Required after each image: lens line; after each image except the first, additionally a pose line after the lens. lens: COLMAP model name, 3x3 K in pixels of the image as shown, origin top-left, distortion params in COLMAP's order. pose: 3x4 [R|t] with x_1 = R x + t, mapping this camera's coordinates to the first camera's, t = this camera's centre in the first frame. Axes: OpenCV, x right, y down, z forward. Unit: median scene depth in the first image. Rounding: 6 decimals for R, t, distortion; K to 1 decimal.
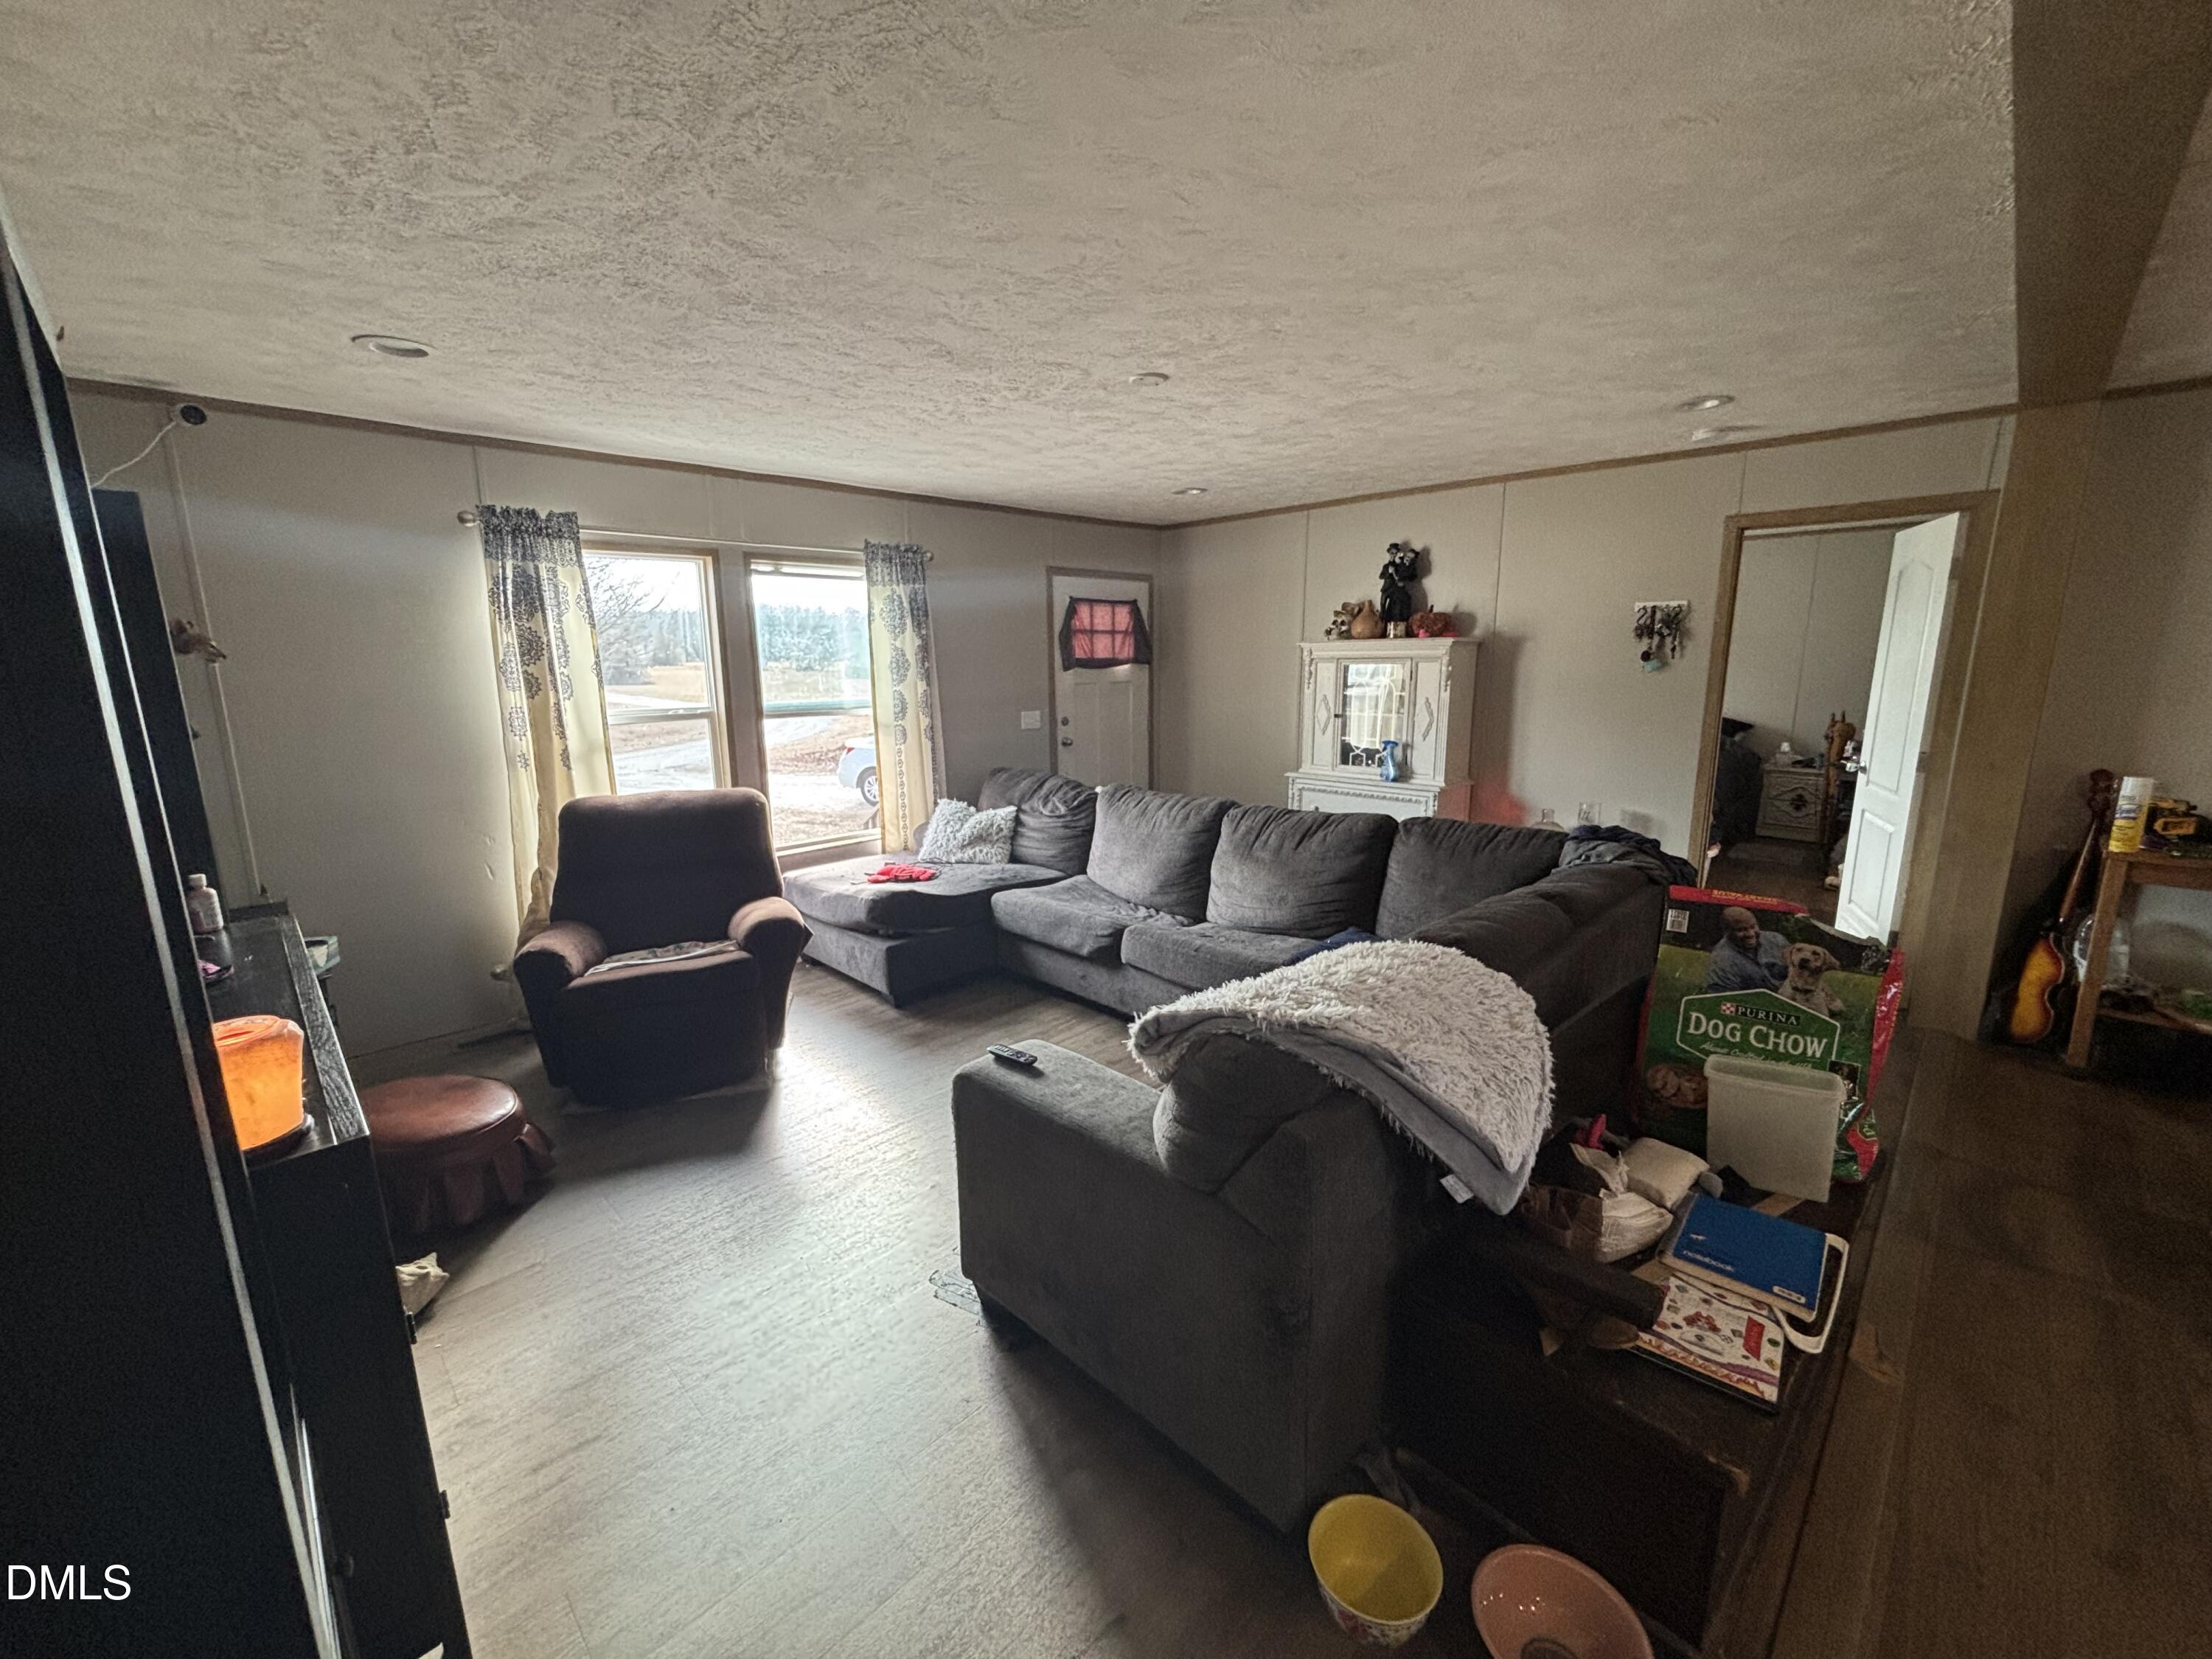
lens RADIAL K [[897.6, 0, 1114.5], [0, 897.6, 849.6], [0, 0, 1]] dist [0.000297, -0.000511]
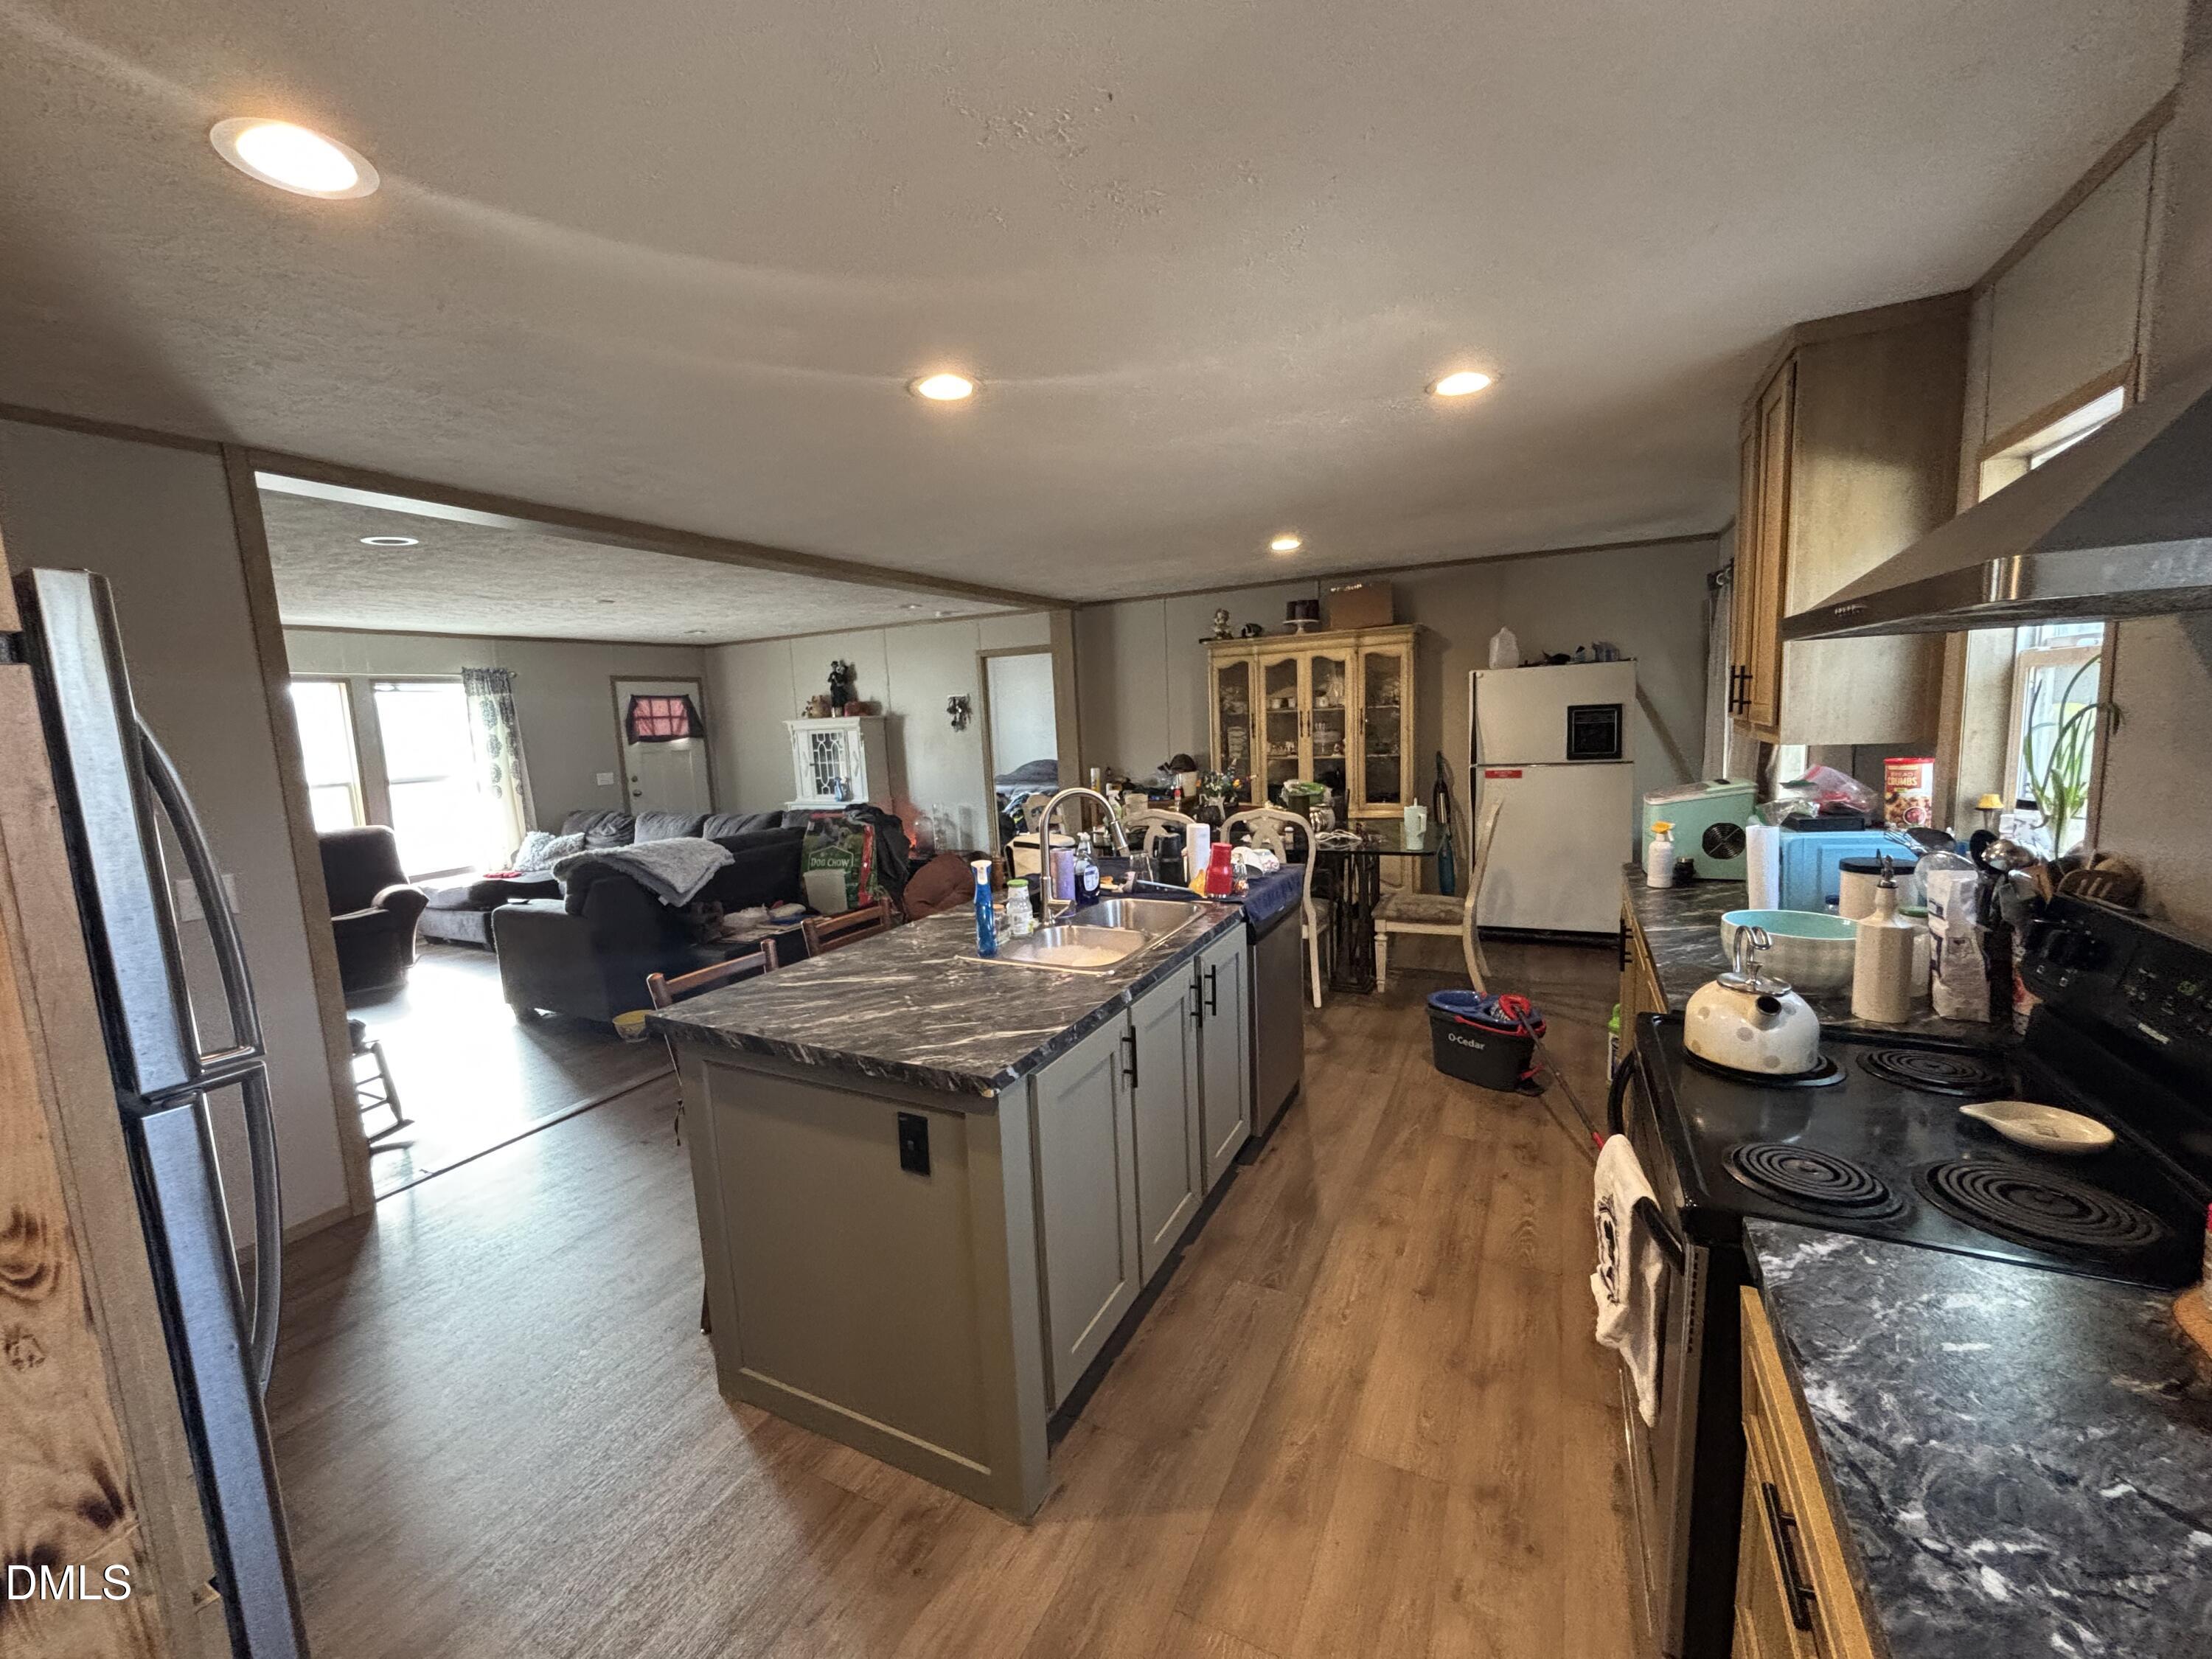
lens RADIAL K [[897.6, 0, 1113.0], [0, 897.6, 824.3], [0, 0, 1]] dist [0.000297, -0.000511]
pose [[0.948223, -0.072534, 0.309213, 0.275326], [0.103249, 0.991091, -0.084132, 0.161571], [-0.300356, 0.111702, 0.947264, -0.738389]]
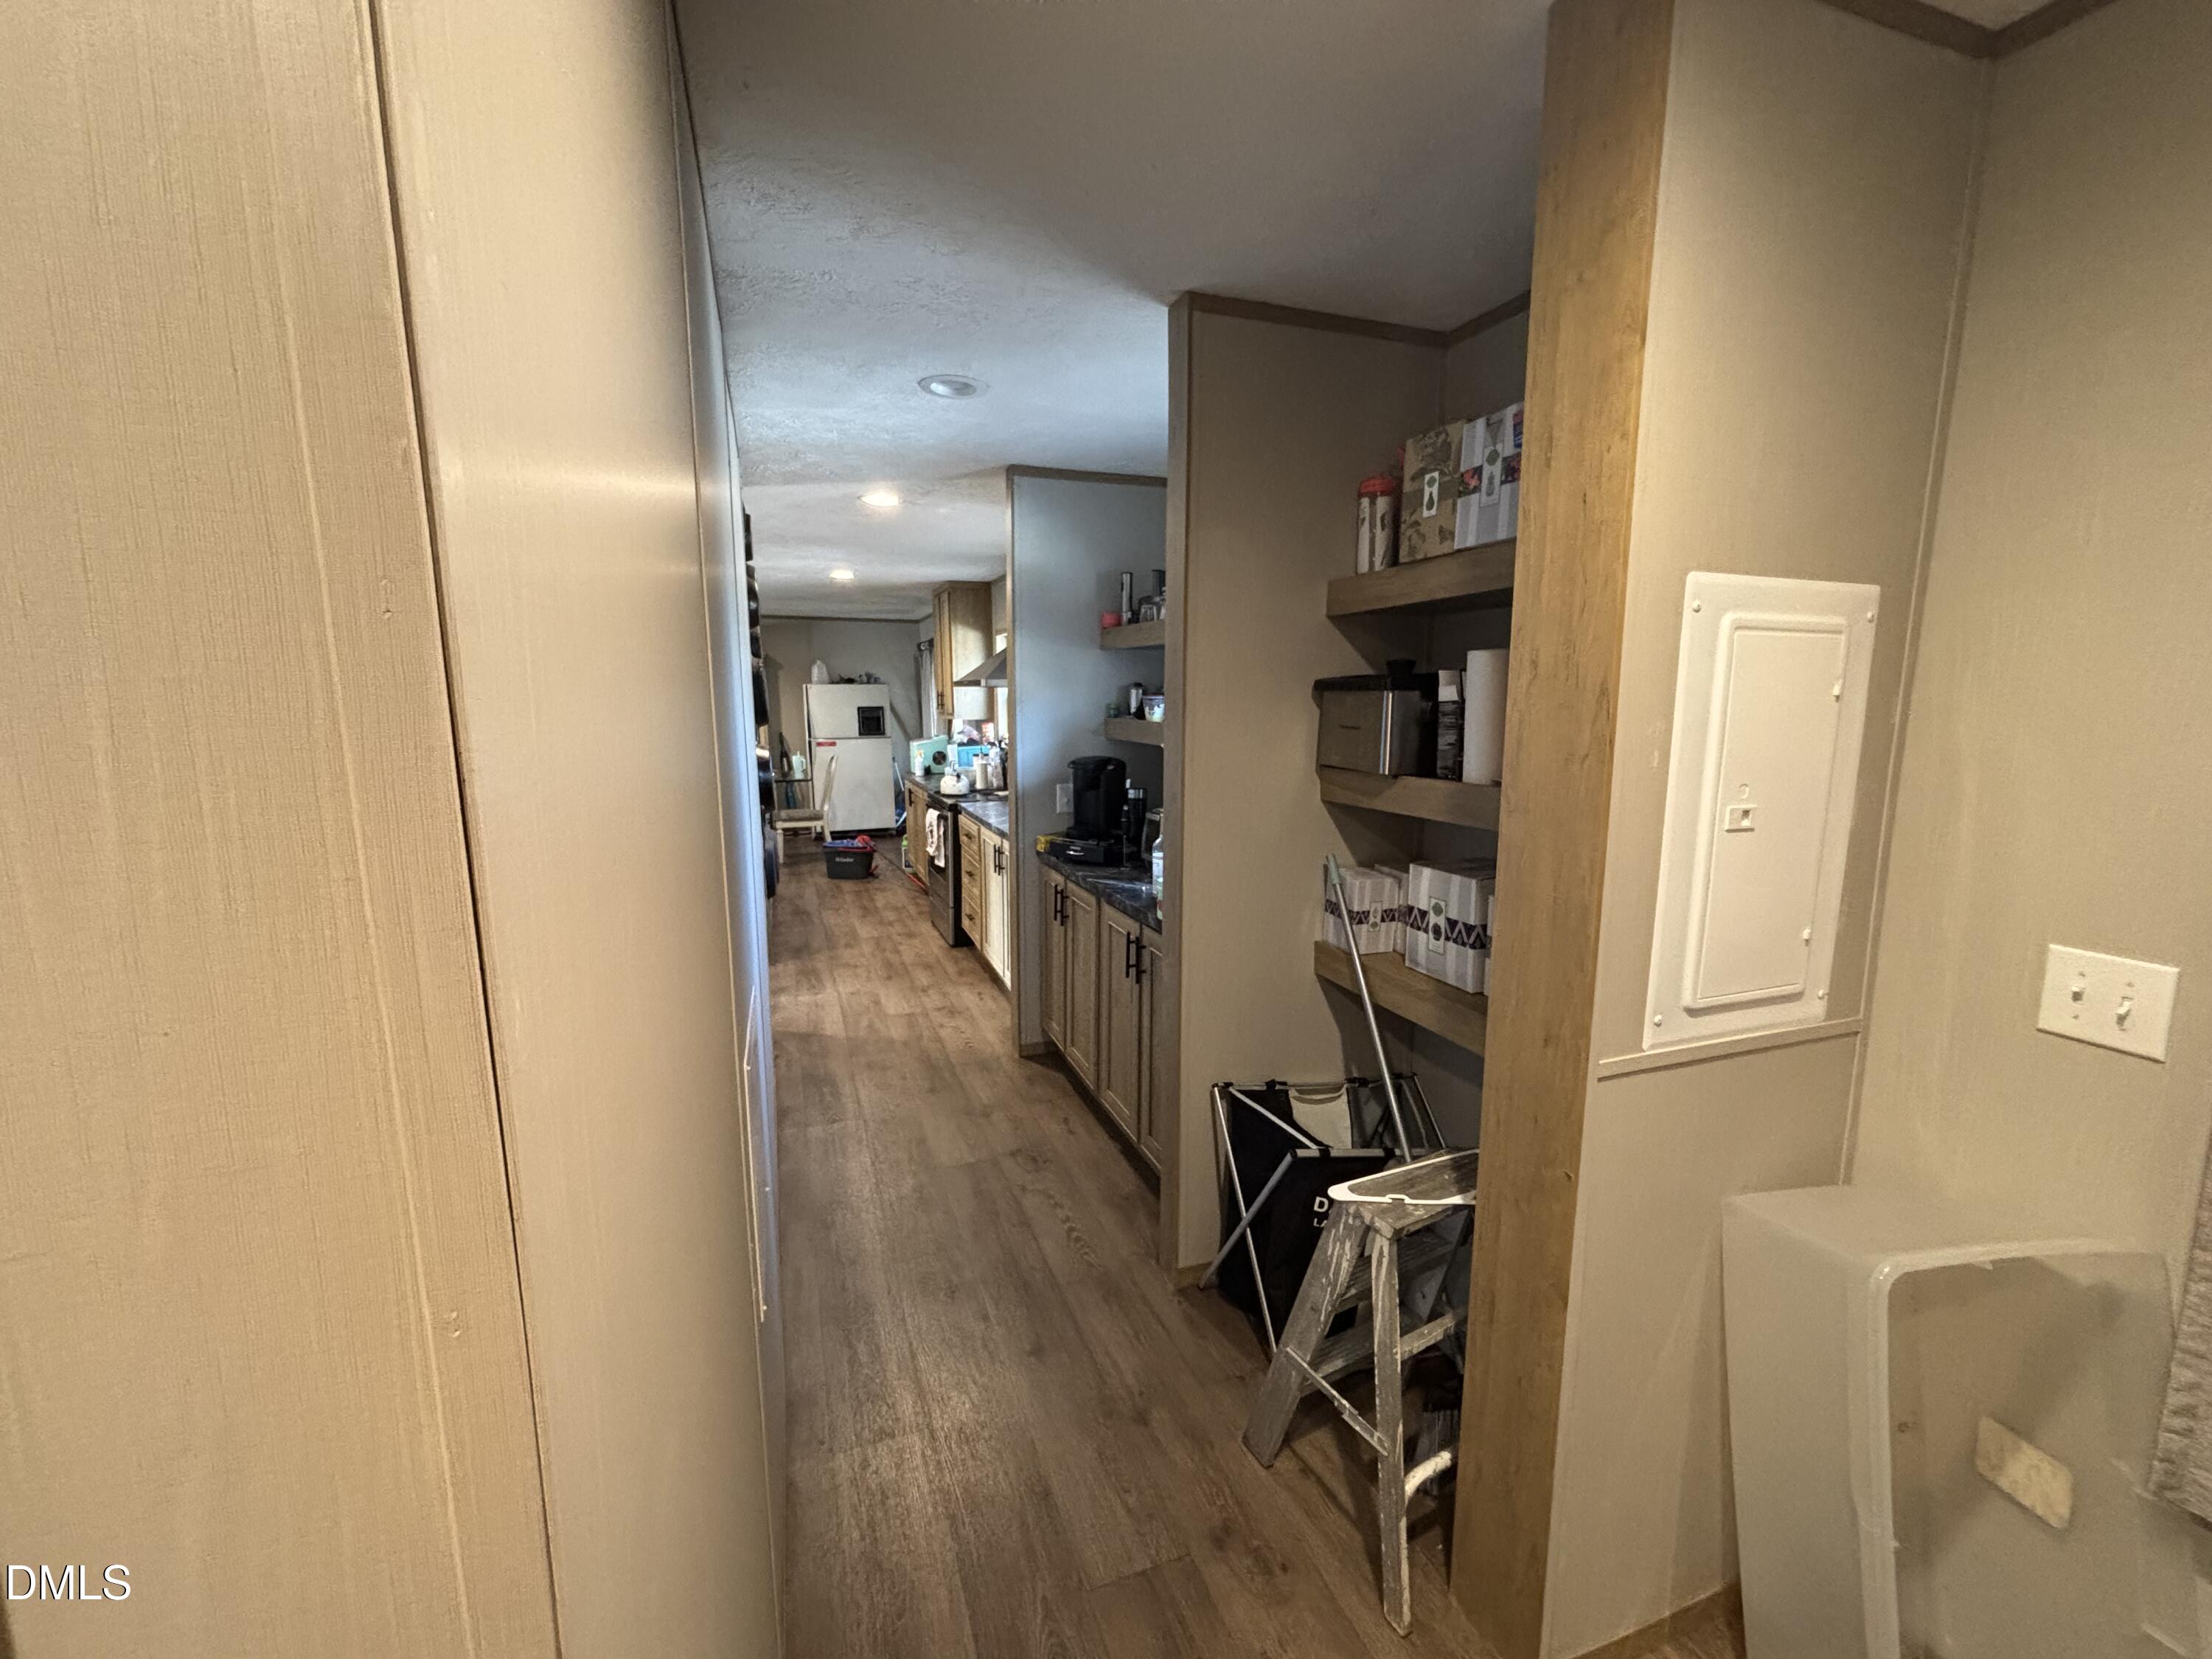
lens RADIAL K [[897.6, 0, 1119.3], [0, 897.6, 851.8], [0, 0, 1]] dist [0.000297, -0.000511]
pose [[0.409505, -0.141715, 0.901234, -0.463510], [0.192681, 0.979013, 0.066395, 0.281586], [-0.891729, 0.146462, 0.428216, -1.222937]]
